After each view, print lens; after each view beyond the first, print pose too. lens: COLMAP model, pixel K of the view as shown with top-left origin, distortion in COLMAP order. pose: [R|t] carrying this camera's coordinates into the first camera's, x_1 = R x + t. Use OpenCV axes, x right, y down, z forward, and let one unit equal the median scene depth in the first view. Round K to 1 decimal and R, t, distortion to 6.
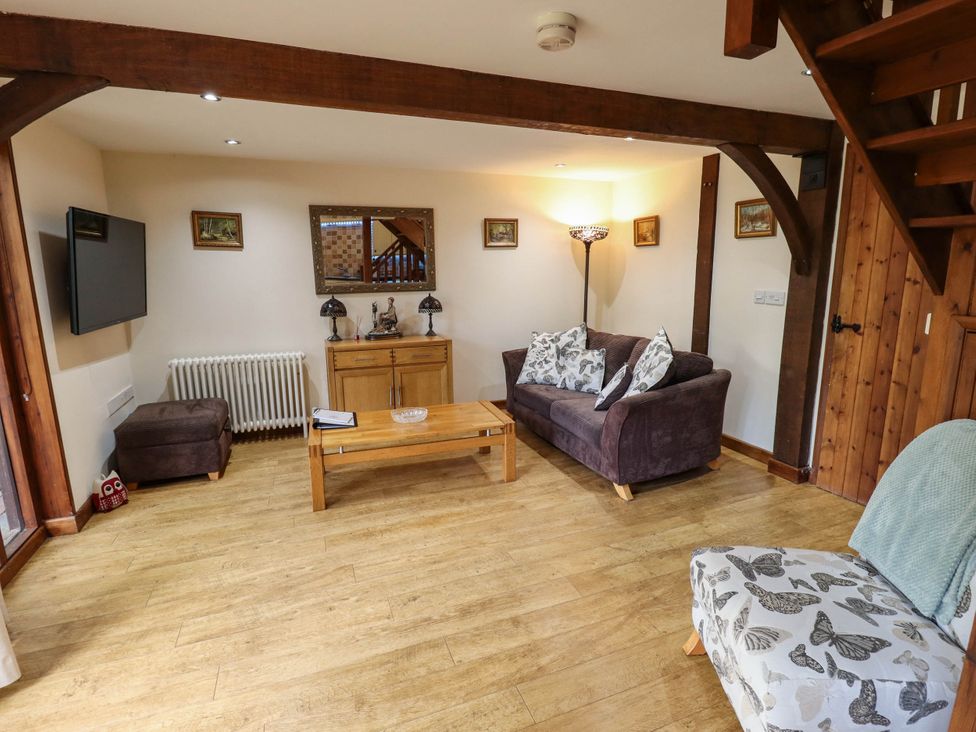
lens RADIAL K [[508.1, 0, 496.1], [0, 508.1, 354.8], [0, 0, 1]] dist [0.010132, -0.015365]
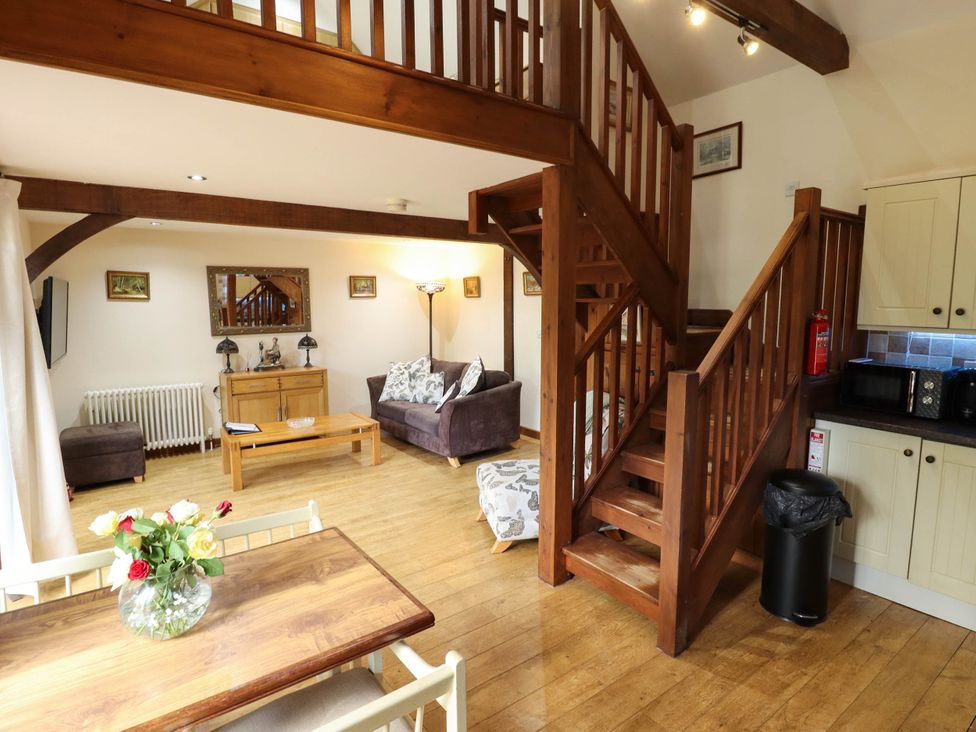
lens RADIAL K [[520.1, 0, 497.8], [0, 520.1, 363.1], [0, 0, 1]] dist [-0.000793, -0.009072]
pose [[0.962274, -0.028500, 0.270587, -0.032776], [0.044161, 0.997672, -0.051966, 0.053966], [-0.268476, 0.061955, 0.961292, -0.495250]]
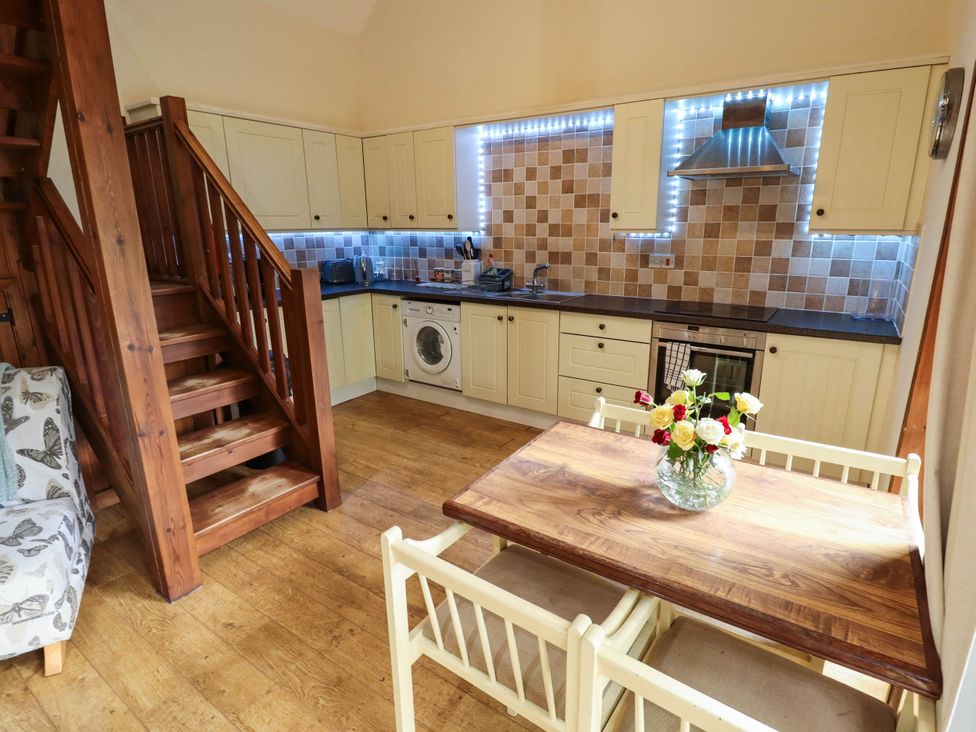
lens RADIAL K [[520.1, 0, 486.2], [0, 520.1, 358.6], [0, 0, 1]] dist [-0.000793, -0.009072]
pose [[-0.551535, -0.205503, 0.808442, -0.364424], [0.161605, 0.924492, 0.345252, -0.044104], [-0.818348, 0.321067, -0.476679, 0.194504]]
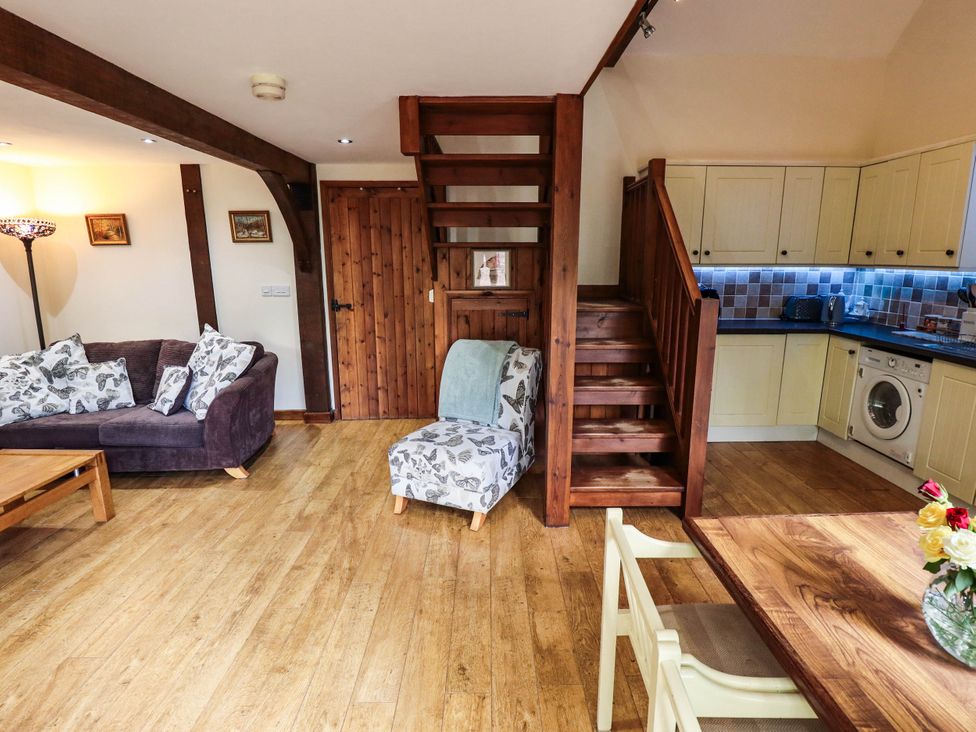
lens RADIAL K [[508.1, 0, 493.2], [0, 508.1, 358.9], [0, 0, 1]] dist [0.010132, -0.015365]
pose [[0.363286, -0.180035, 0.914117, -0.461719], [0.167309, 0.977809, 0.126088, -0.016840], [-0.916532, 0.107134, 0.385346, 0.037996]]
